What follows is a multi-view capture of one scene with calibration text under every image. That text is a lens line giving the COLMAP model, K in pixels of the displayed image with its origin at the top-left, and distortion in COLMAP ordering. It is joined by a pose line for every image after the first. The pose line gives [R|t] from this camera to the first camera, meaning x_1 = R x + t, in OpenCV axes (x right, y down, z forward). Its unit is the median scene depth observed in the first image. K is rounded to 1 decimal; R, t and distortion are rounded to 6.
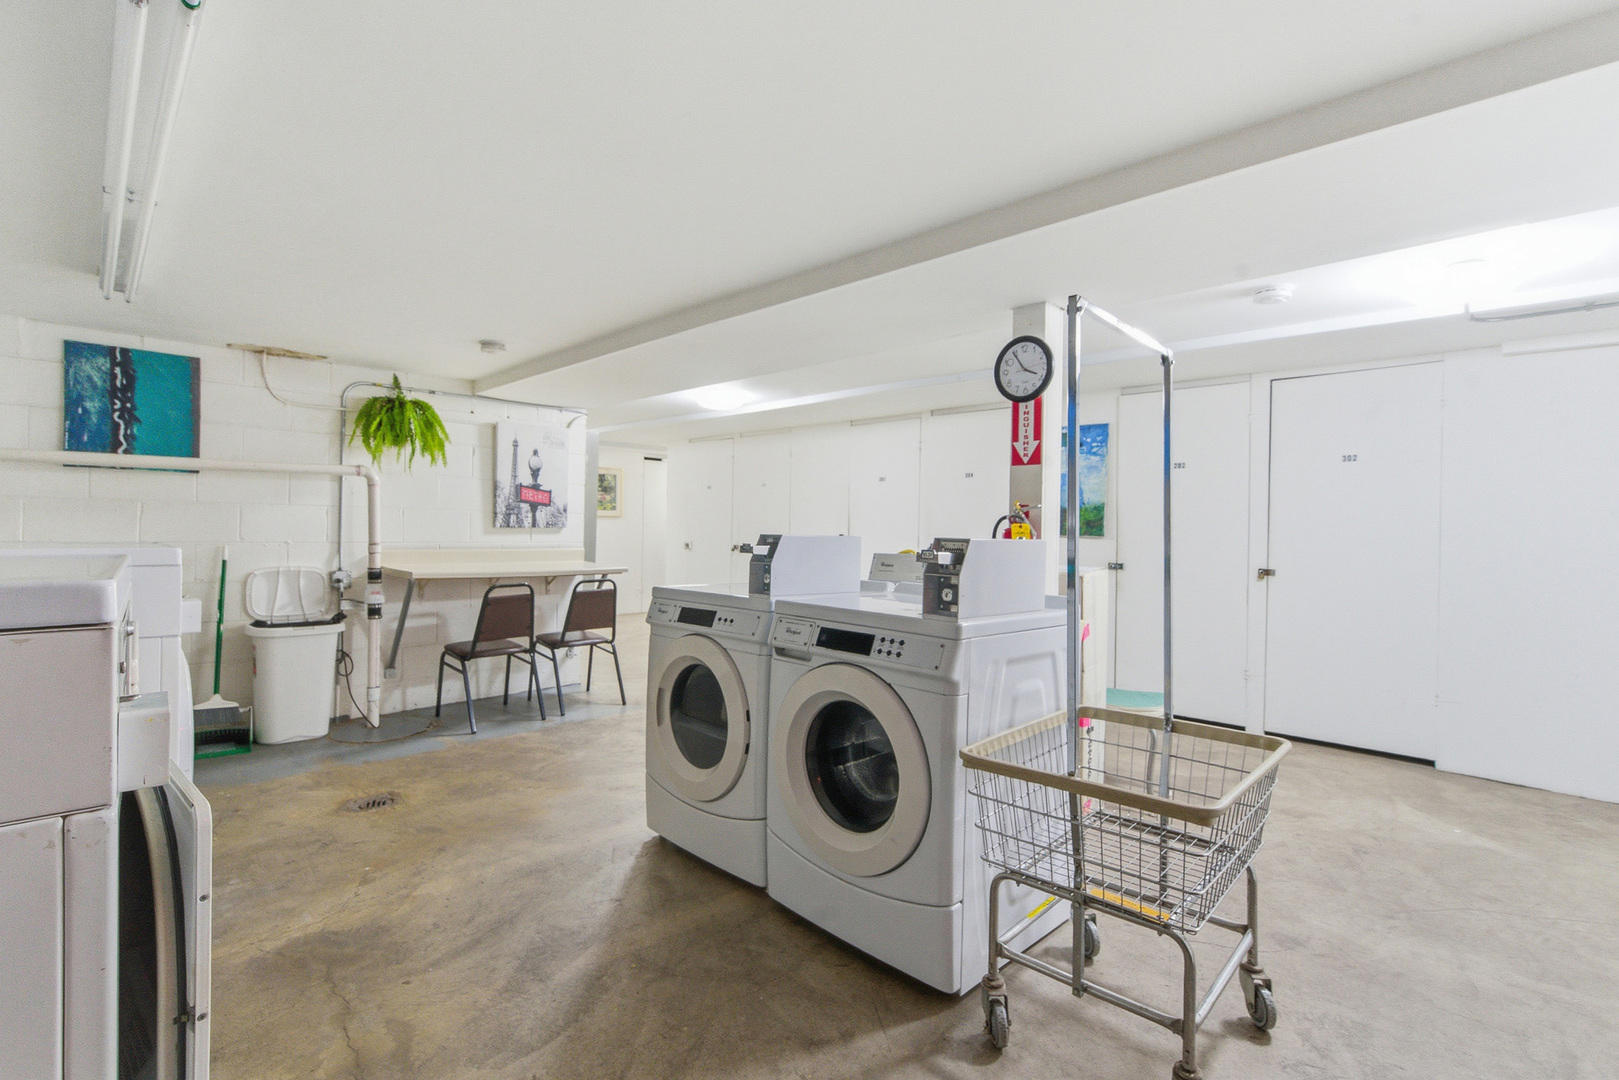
lens RADIAL K [[742.4, 0, 814.8], [0, 742.4, 534.7], [0, 0, 1]] dist [0.003250, -0.002575]
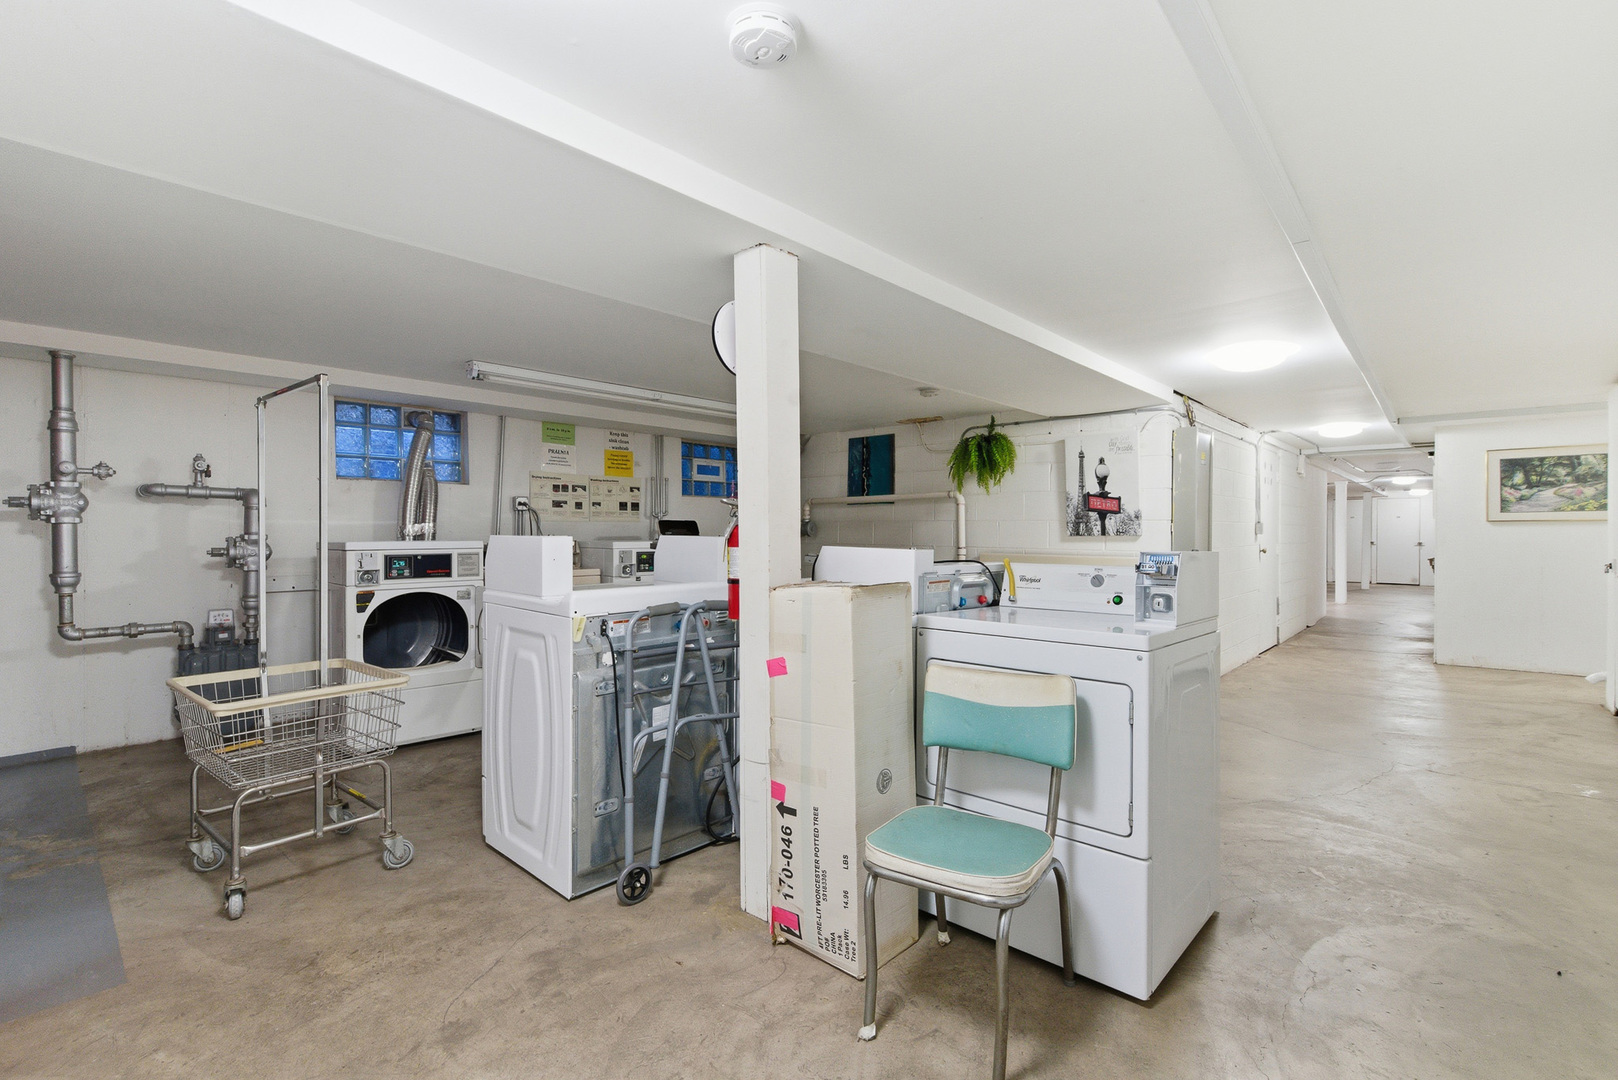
lens RADIAL K [[741.9, 0, 812.9], [0, 741.9, 540.8], [0, 0, 1]] dist [0.003250, -0.002575]
pose [[0.039060, -0.003108, -0.999232, 0.620723], [-0.012445, 0.999916, -0.003596, 0.006246], [0.999159, 0.012576, 0.039018, 0.574649]]
